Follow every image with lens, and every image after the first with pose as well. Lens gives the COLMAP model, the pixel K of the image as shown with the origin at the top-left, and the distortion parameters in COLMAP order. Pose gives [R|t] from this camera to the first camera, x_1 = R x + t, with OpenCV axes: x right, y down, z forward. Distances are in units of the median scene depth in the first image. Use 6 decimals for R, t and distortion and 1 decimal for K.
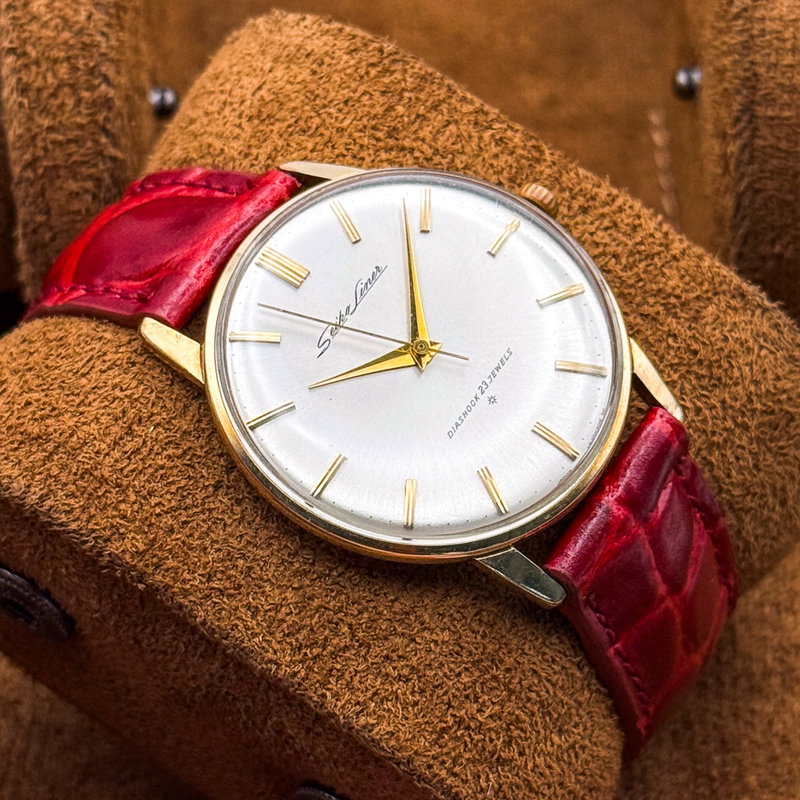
lens RADIAL K [[2747.0, 0, 397.0], [0, 2747.0, 405.0], [0, 0, 1]] dist [0.026931, 0.000000]
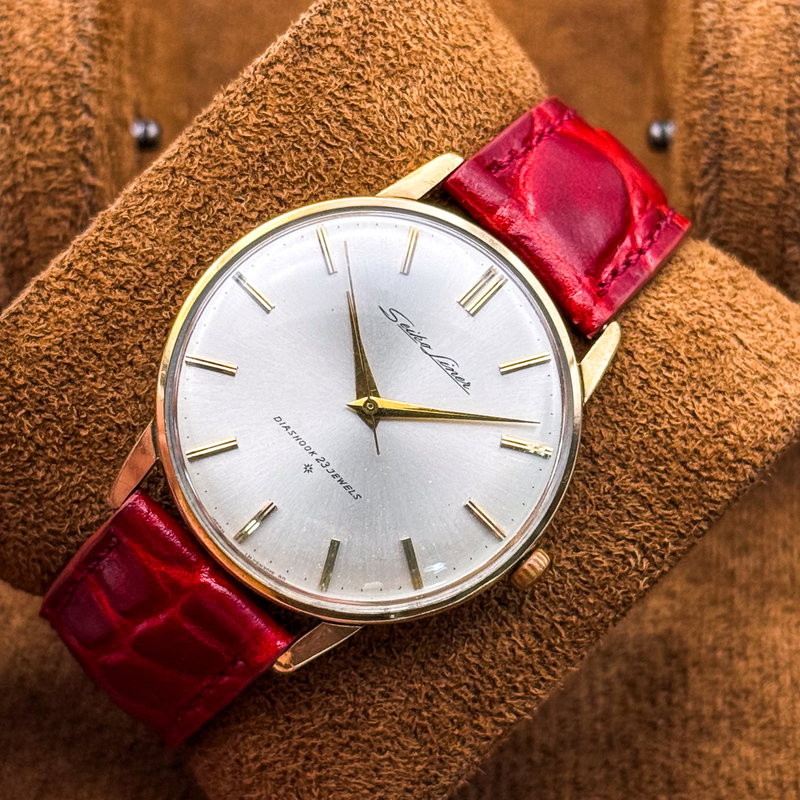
lens RADIAL K [[2747.0, 0, 387.3], [0, 2747.0, 435.2], [0, 0, 1]] dist [0.026931, 0.000000]
pose [[-0.187466, 0.965209, -0.182284, 0.198168], [-0.924834, -0.110911, 0.363841, -0.387999], [0.330966, 0.236790, 0.913451, 0.085351]]
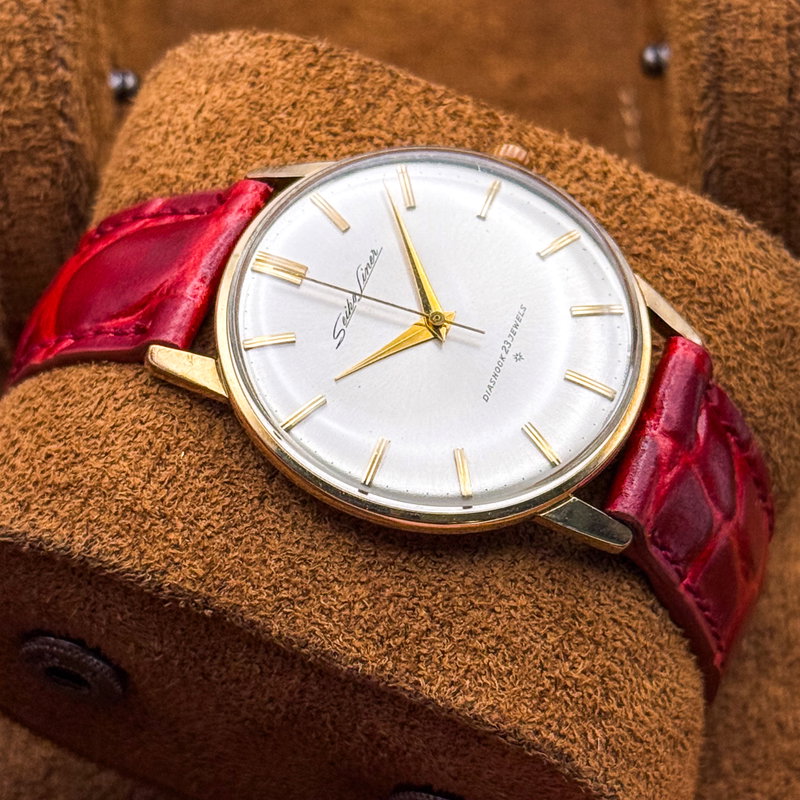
lens RADIAL K [[2747.0, 0, 400.4], [0, 2747.0, 397.2], [0, 0, 1]] dist [0.026931, 0.000000]
pose [[0.976571, -0.192743, 0.095707, -0.101955], [0.197853, 0.979102, -0.047050, 0.049383], [-0.084639, 0.064883, 0.994297, 0.025059]]
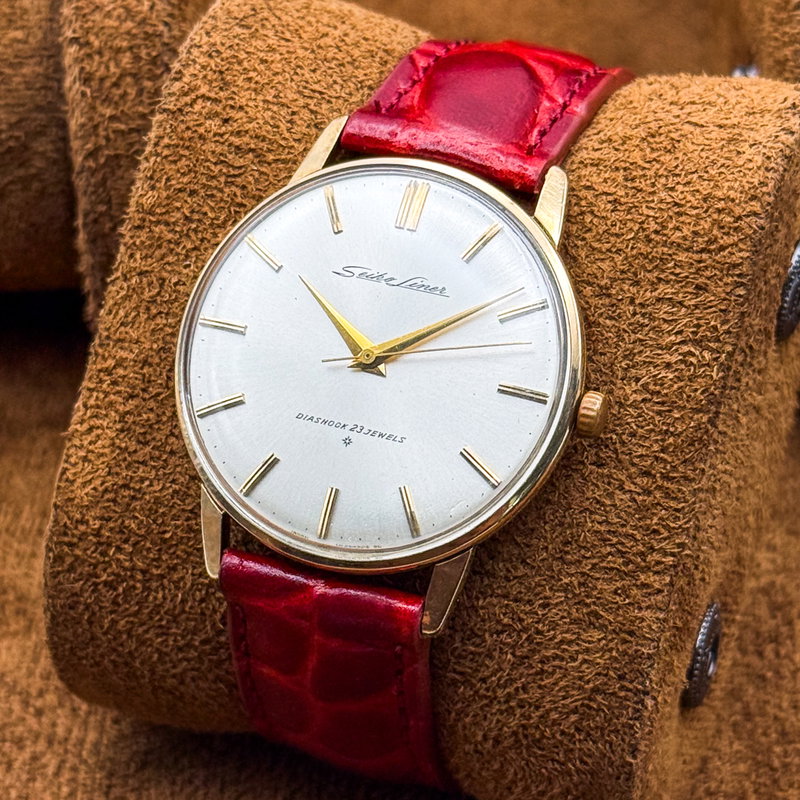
lens RADIAL K [[2747.0, 0, 400.3], [0, 2747.0, 428.5], [0, 0, 1]] dist [0.026931, 0.000000]
pose [[0.260154, 0.894463, -0.363670, 0.399249], [-0.721901, 0.430305, 0.541938, -0.560530], [0.641232, 0.121546, 0.757659, 0.238236]]
